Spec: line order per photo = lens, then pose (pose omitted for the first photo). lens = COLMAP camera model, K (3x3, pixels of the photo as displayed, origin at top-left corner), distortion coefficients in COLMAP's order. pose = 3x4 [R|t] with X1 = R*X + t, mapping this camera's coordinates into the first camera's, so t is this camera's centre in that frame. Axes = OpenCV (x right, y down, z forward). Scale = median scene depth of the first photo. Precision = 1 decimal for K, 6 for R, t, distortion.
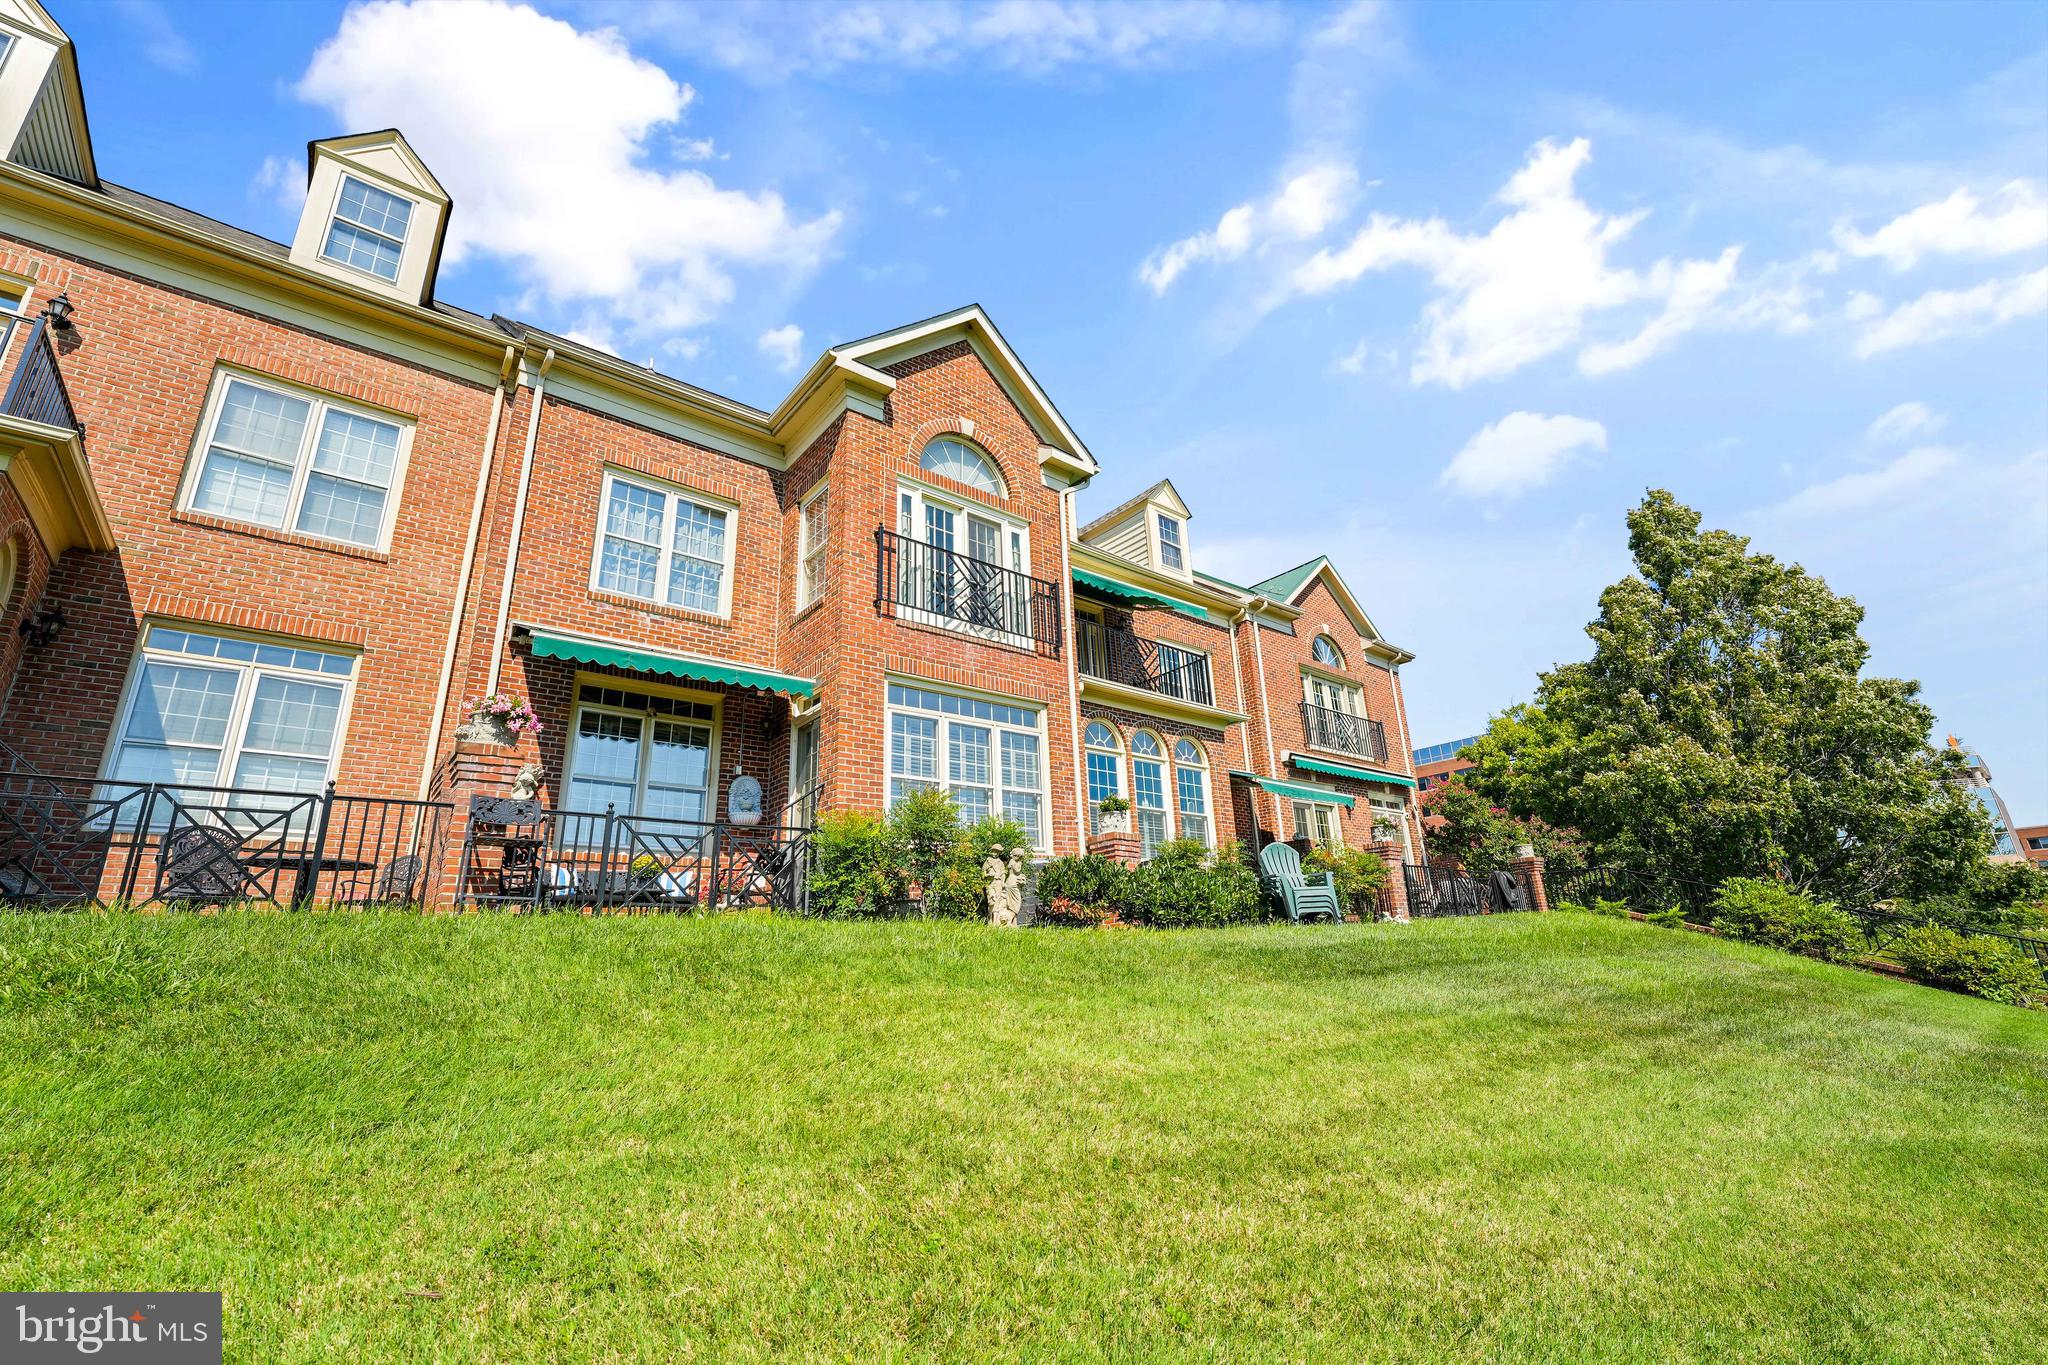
lens RADIAL K [[872.6, 0, 1019.7], [0, 872.6, 679.4], [0, 0, 1]] dist [-0.024719, 0.004315]
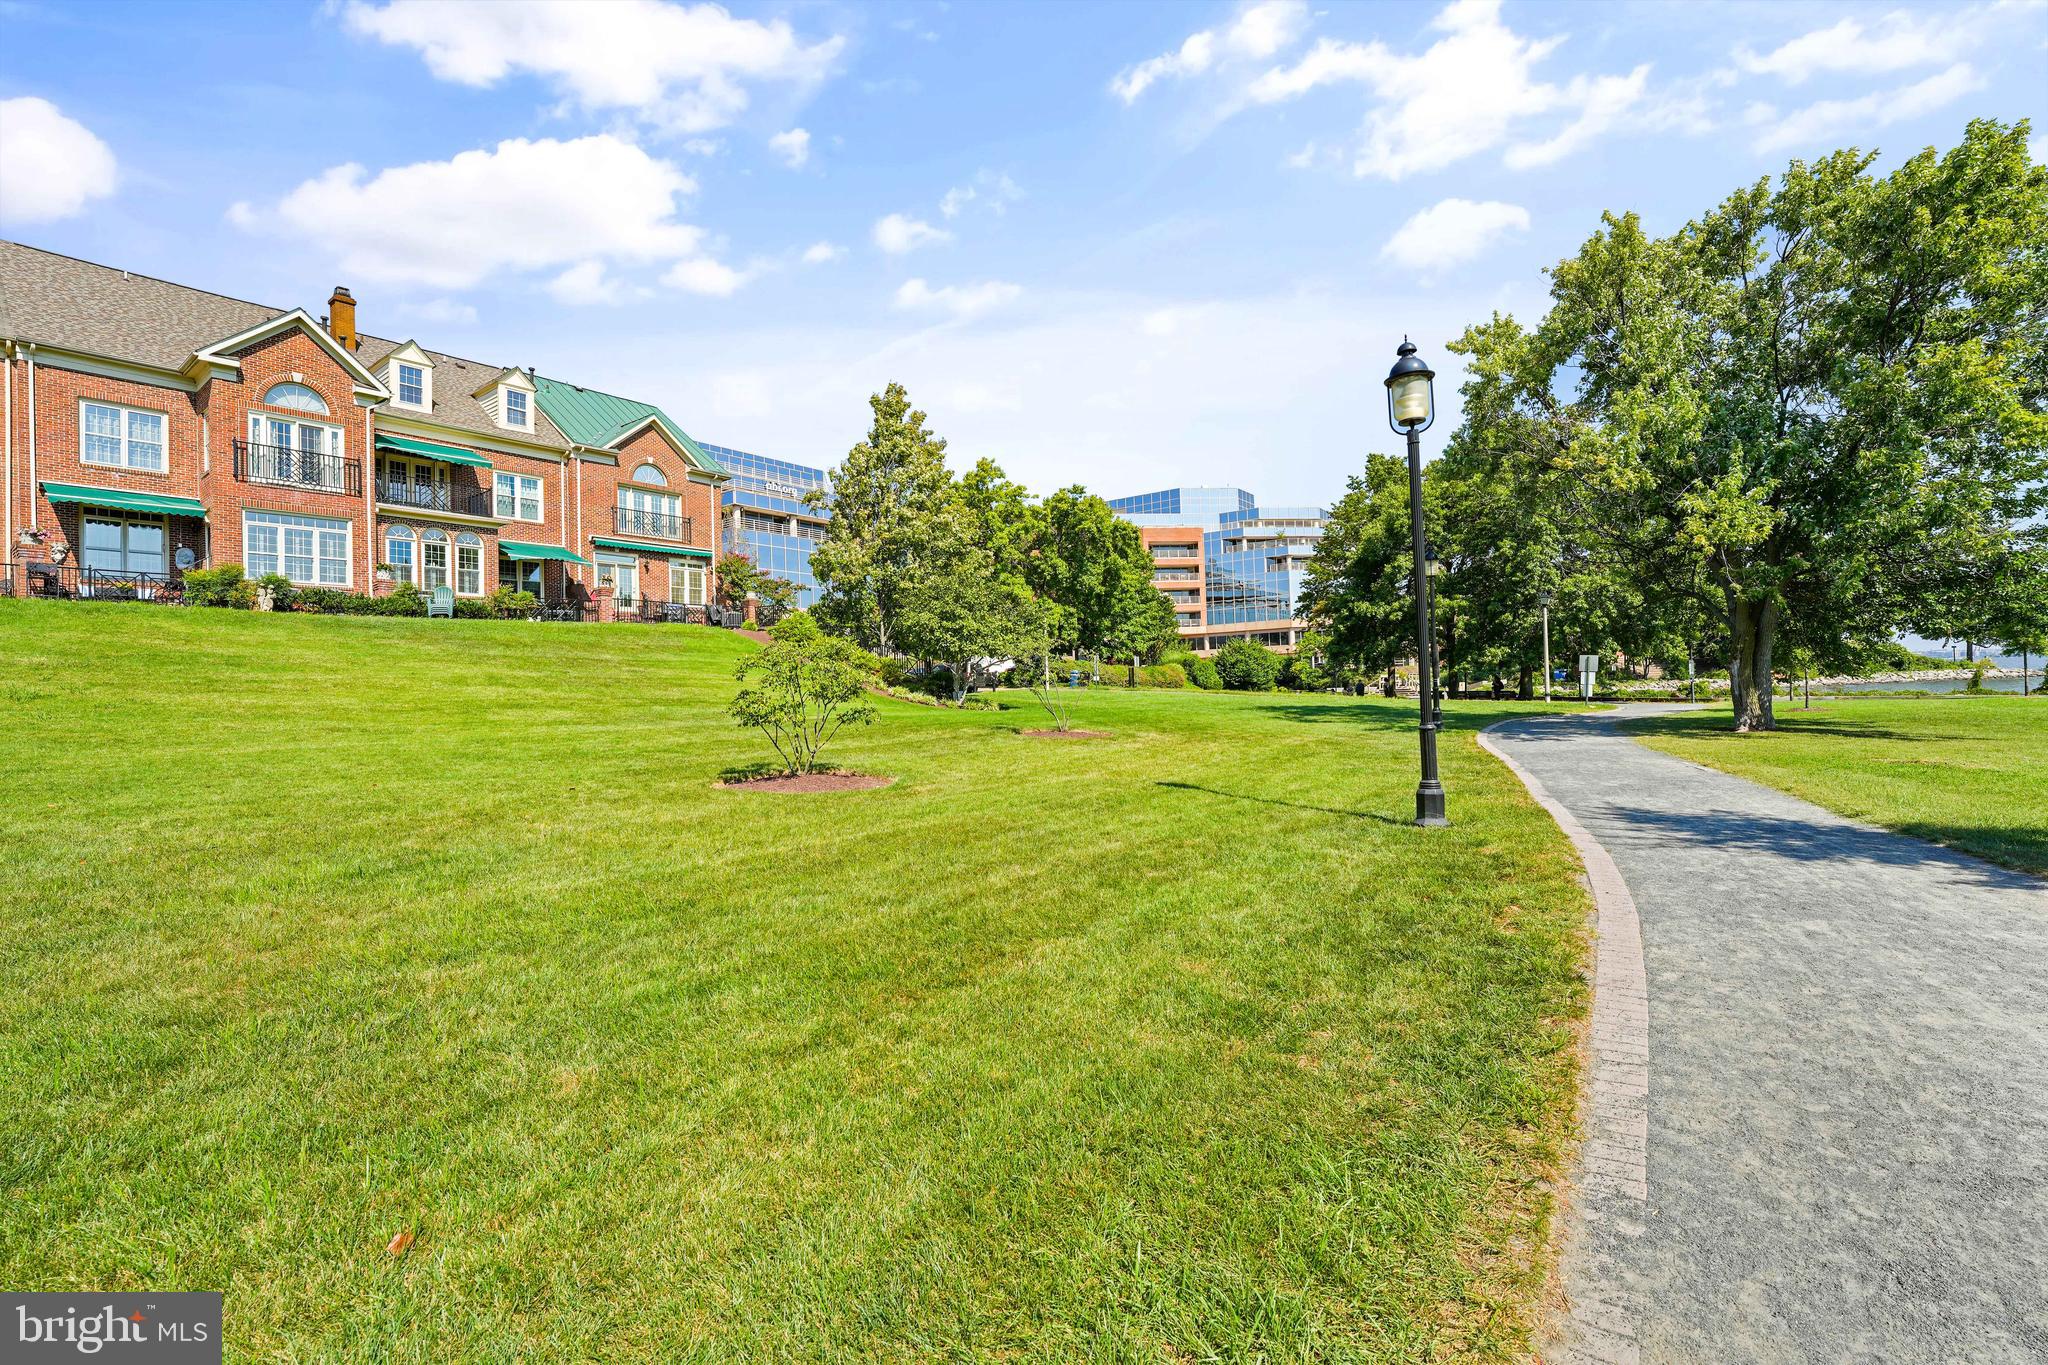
lens RADIAL K [[885.2, 0, 1027.1], [0, 885.2, 685.6], [0, 0, 1]] dist [-0.030900, 0.006793]
pose [[0.968280, 0.013113, 0.249522, 1.152174], [-0.088211, 0.952262, 0.292261, -0.367250], [-0.233777, -0.305002, 0.923213, -1.559500]]
